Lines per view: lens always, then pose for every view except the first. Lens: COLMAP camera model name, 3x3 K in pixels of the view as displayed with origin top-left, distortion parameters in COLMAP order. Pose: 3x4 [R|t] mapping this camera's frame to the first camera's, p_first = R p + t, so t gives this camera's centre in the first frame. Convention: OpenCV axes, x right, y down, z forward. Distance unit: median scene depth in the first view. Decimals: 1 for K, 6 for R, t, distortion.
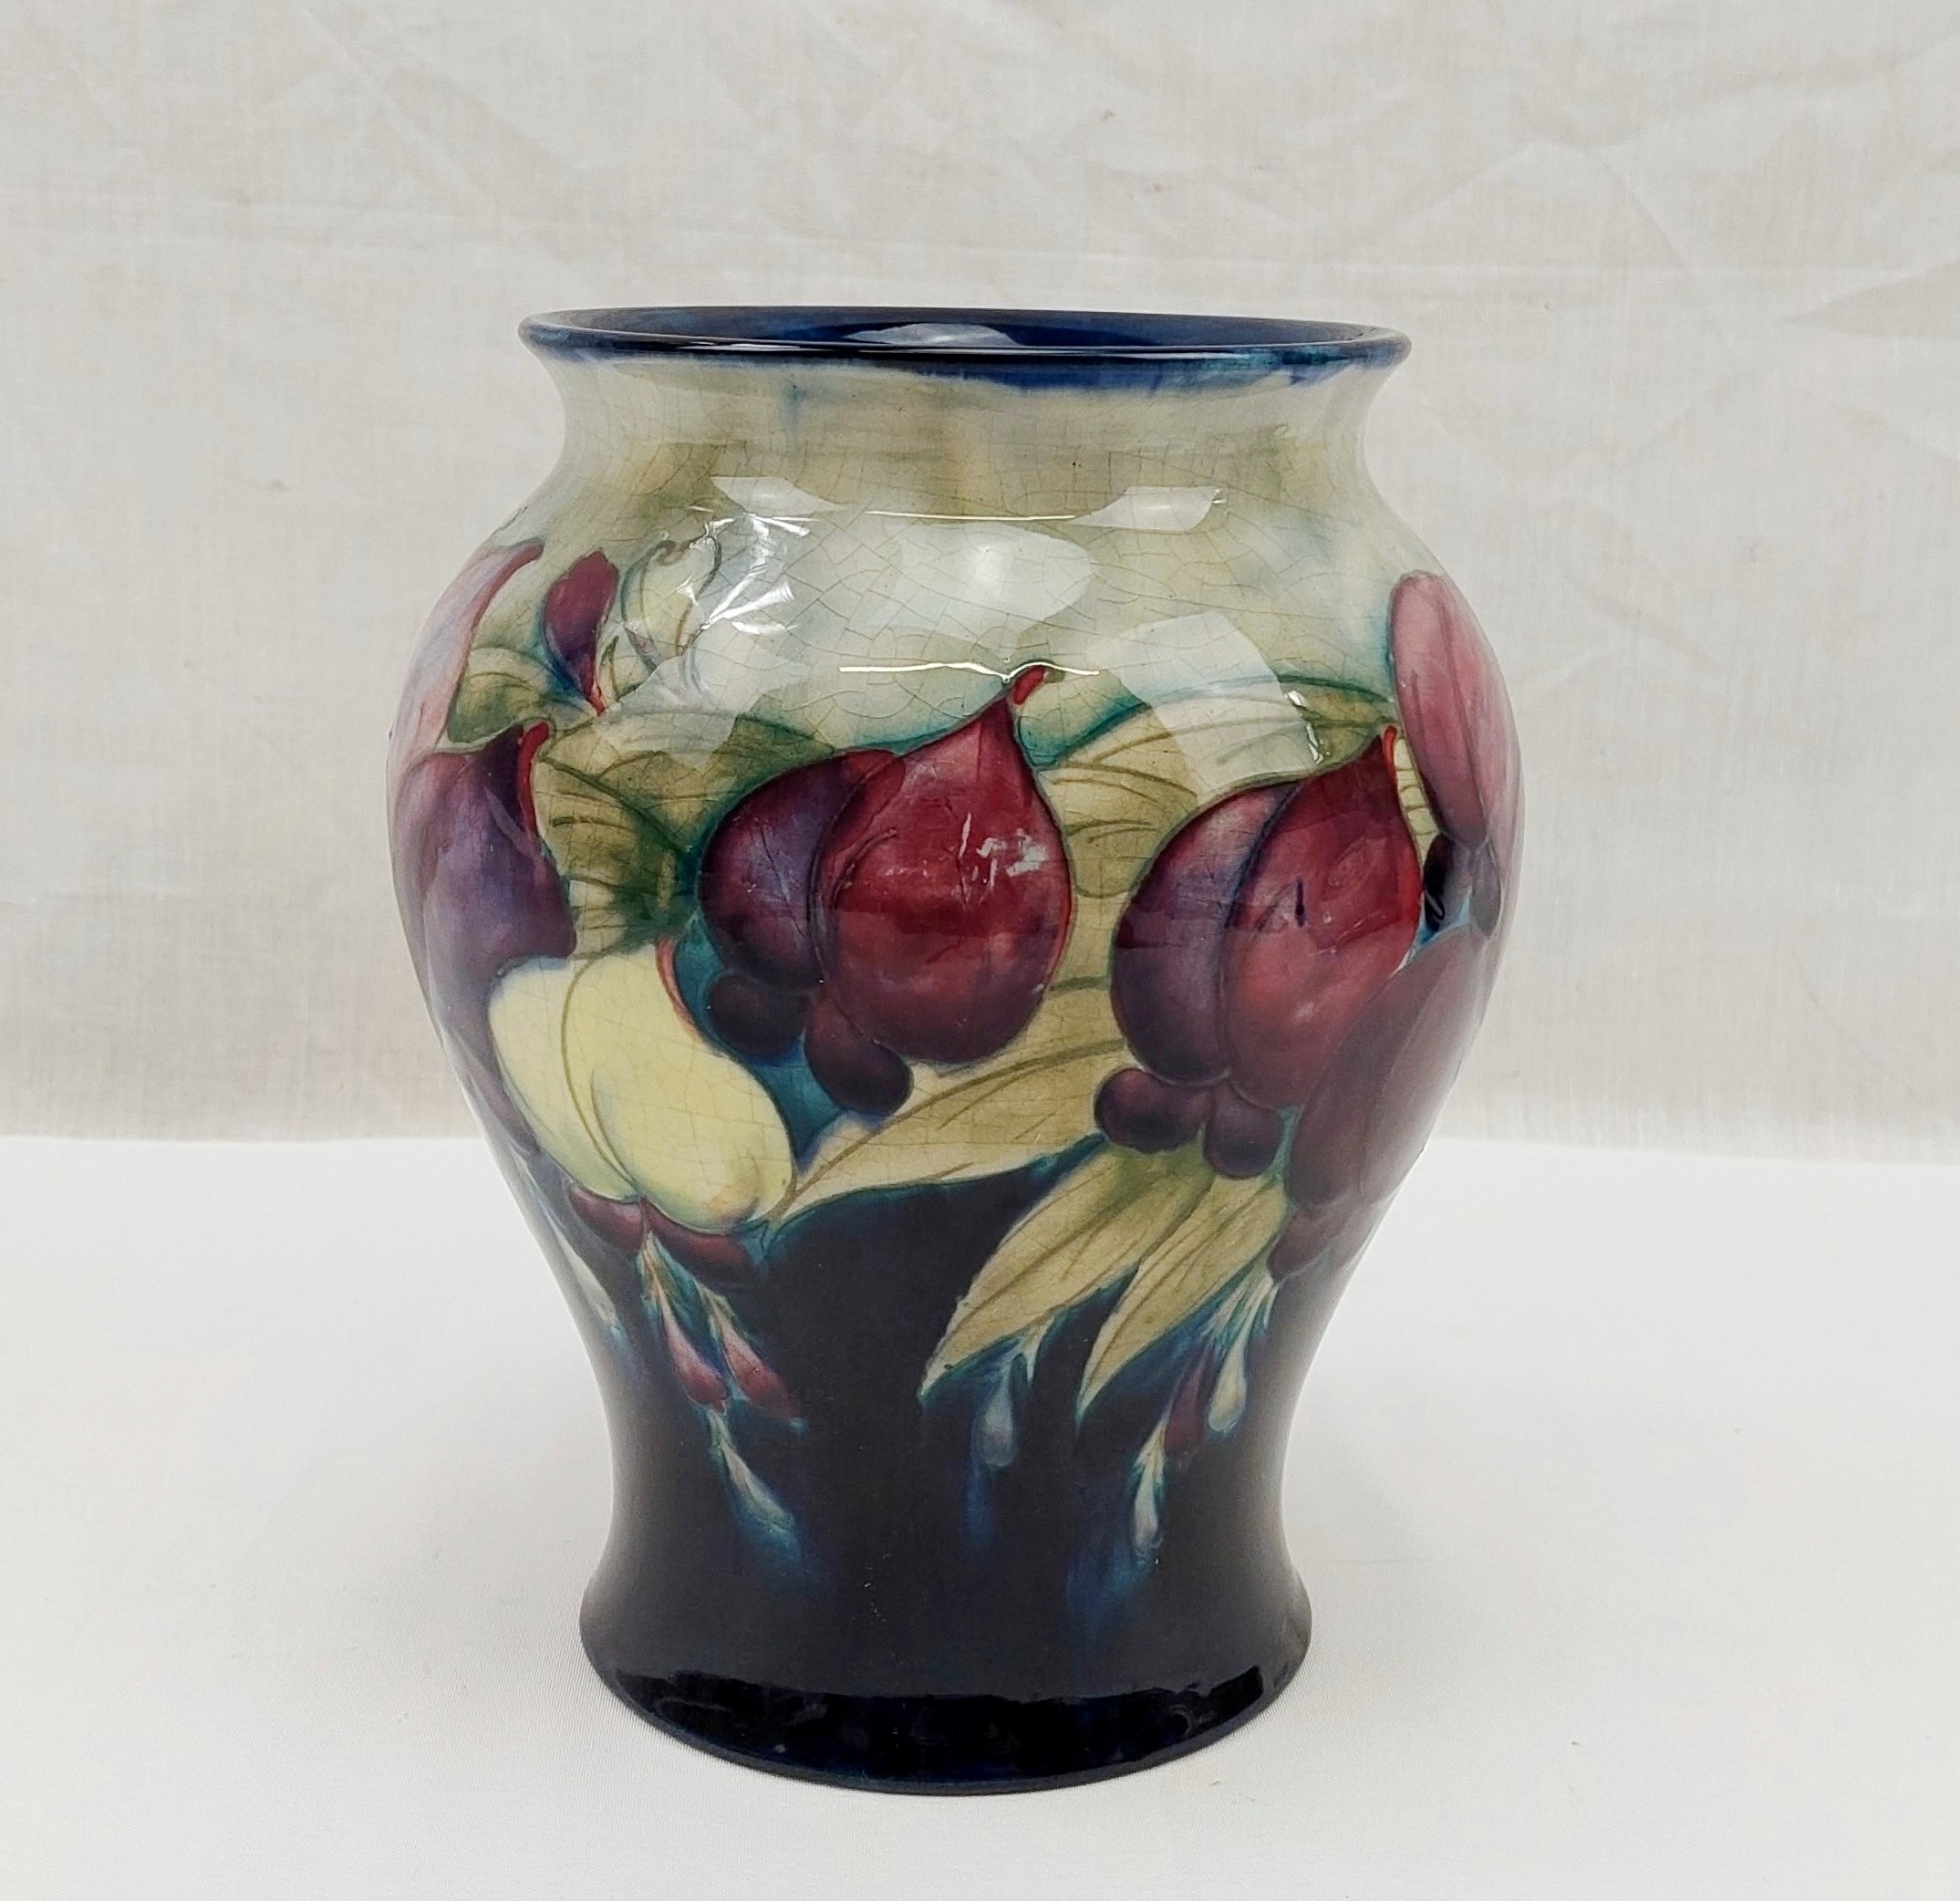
lens RADIAL K [[2532.3, 0, 979.6], [0, 2532.3, 994.8], [0, 0, 1]] dist [-0.007530, 0.009372]
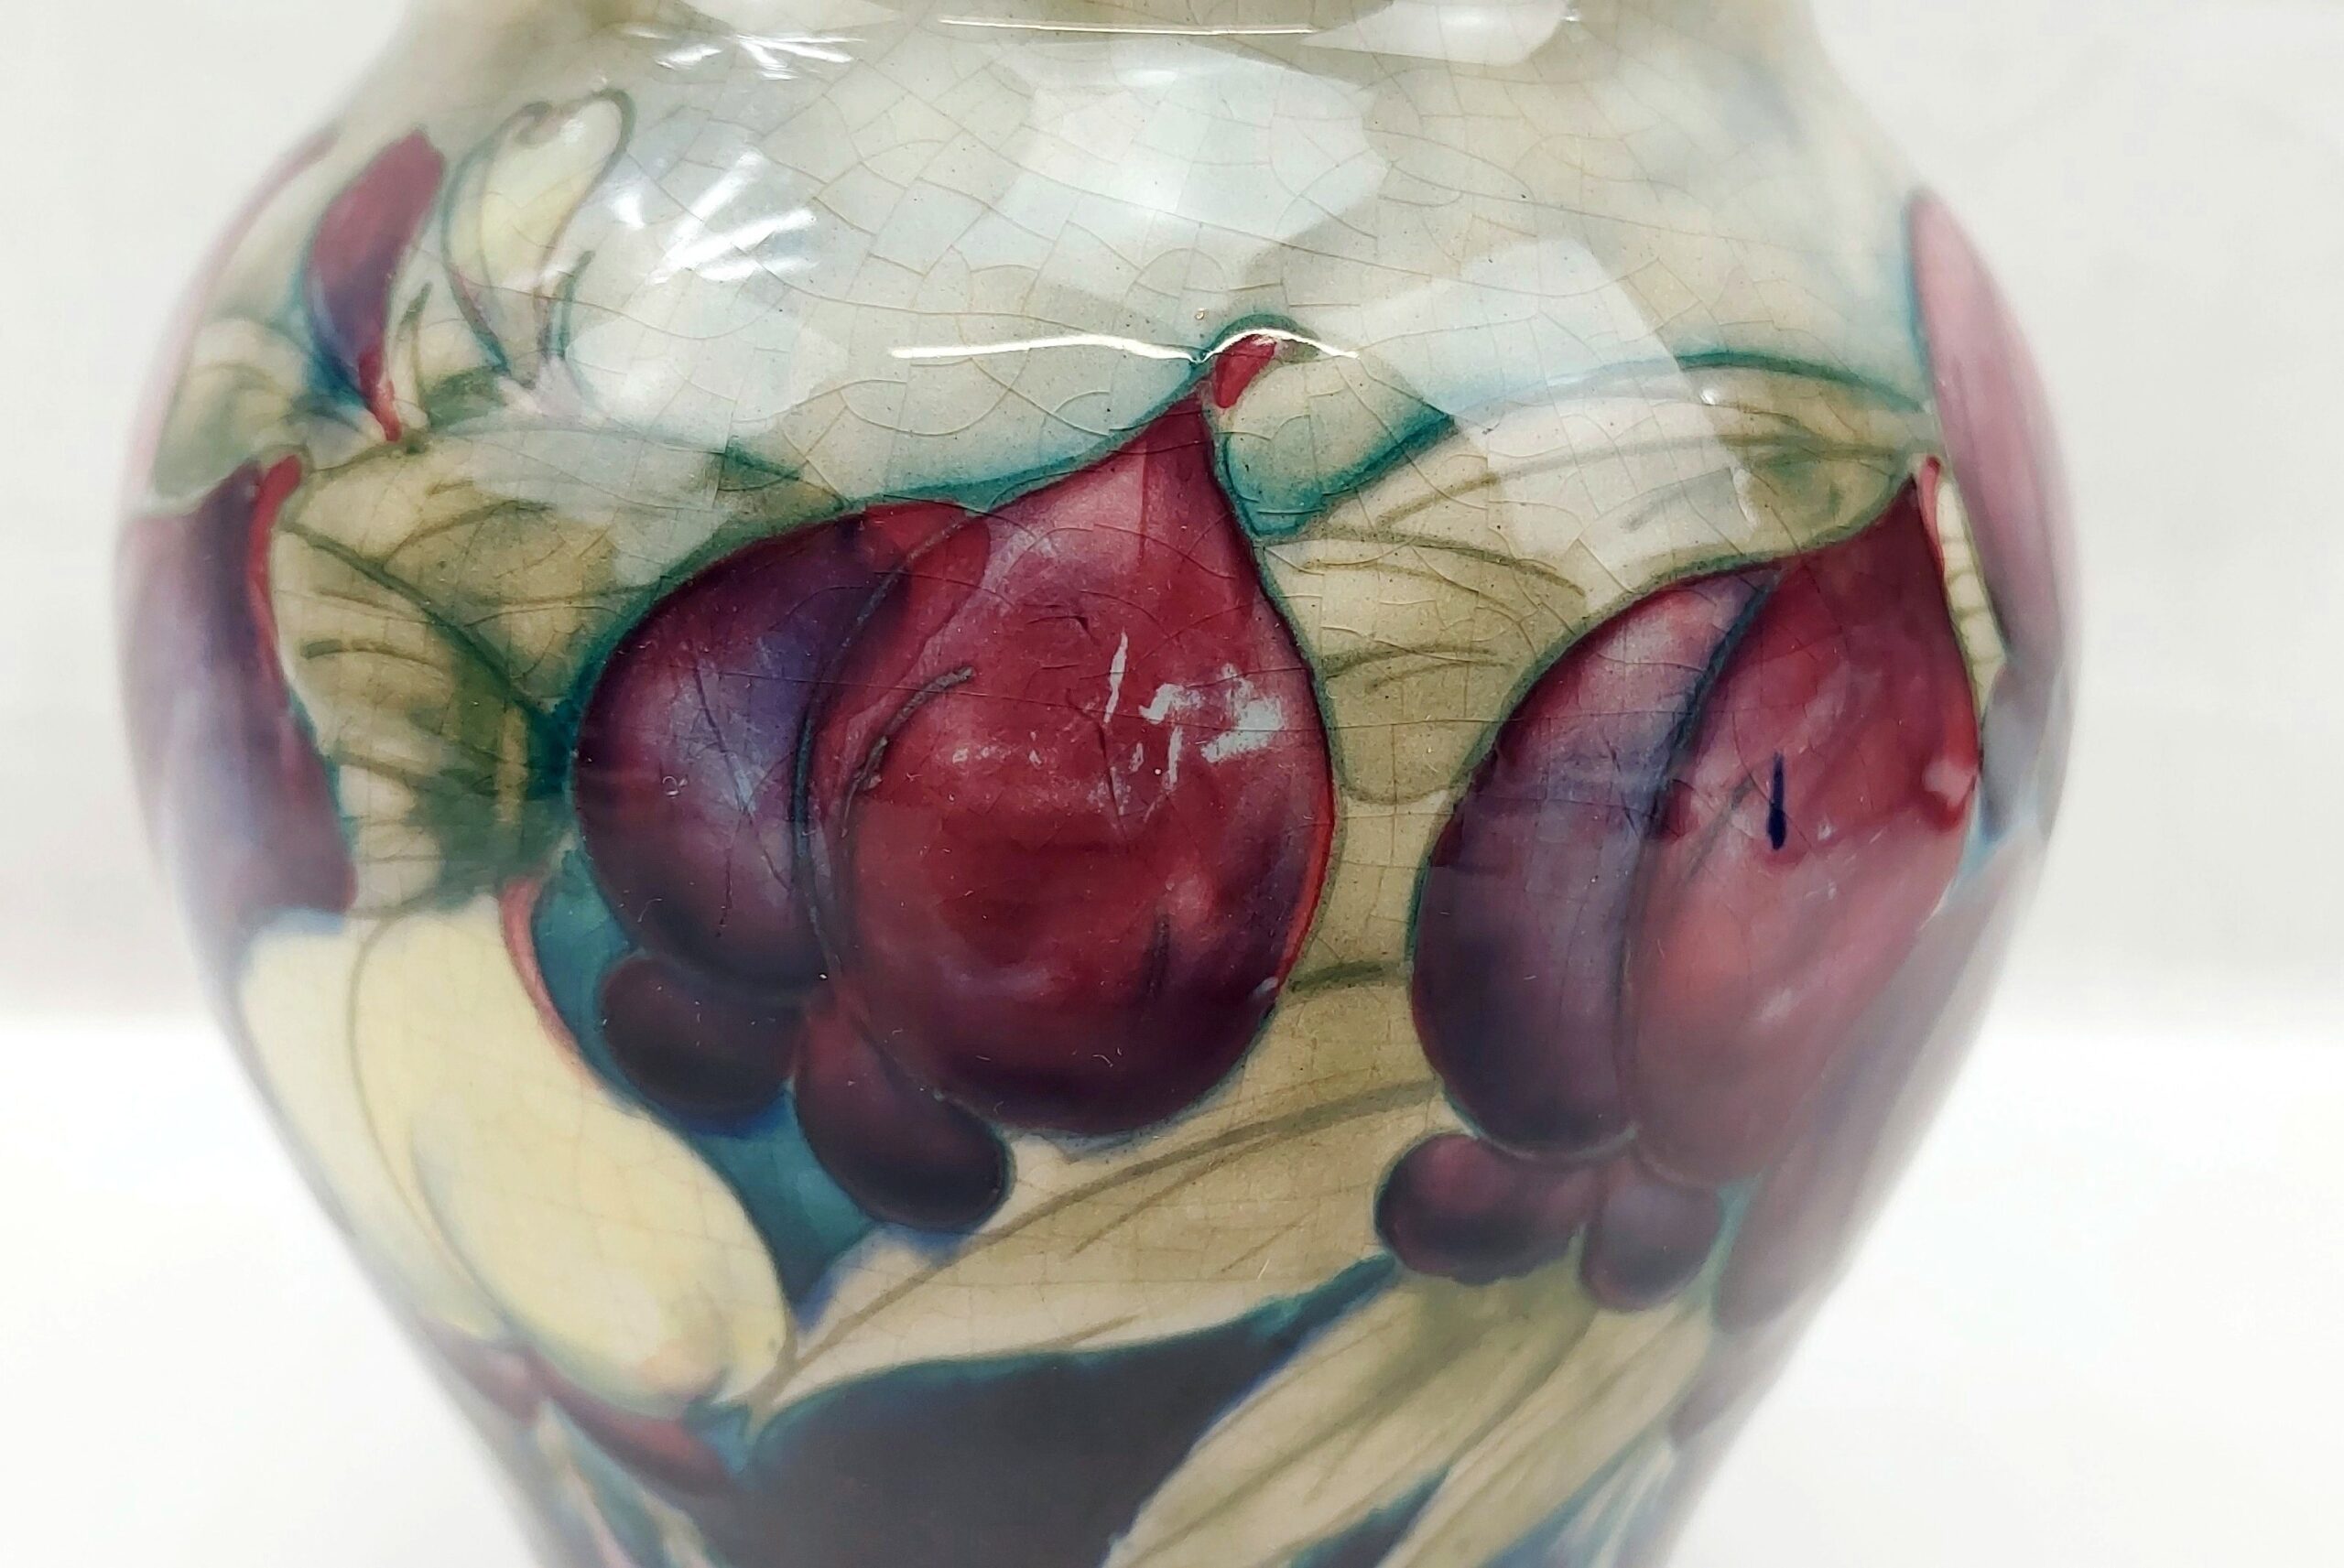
lens RADIAL K [[2217.0, 0, 1202.1], [0, 2217.0, 783.7], [0, 0, 1]] dist [0.015310, -0.007027]
pose [[0.999754, -0.006353, 0.021265, 0.001640], [0.006038, 0.999872, 0.014846, -0.047705], [-0.021356, -0.014714, 0.999664, 0.559638]]
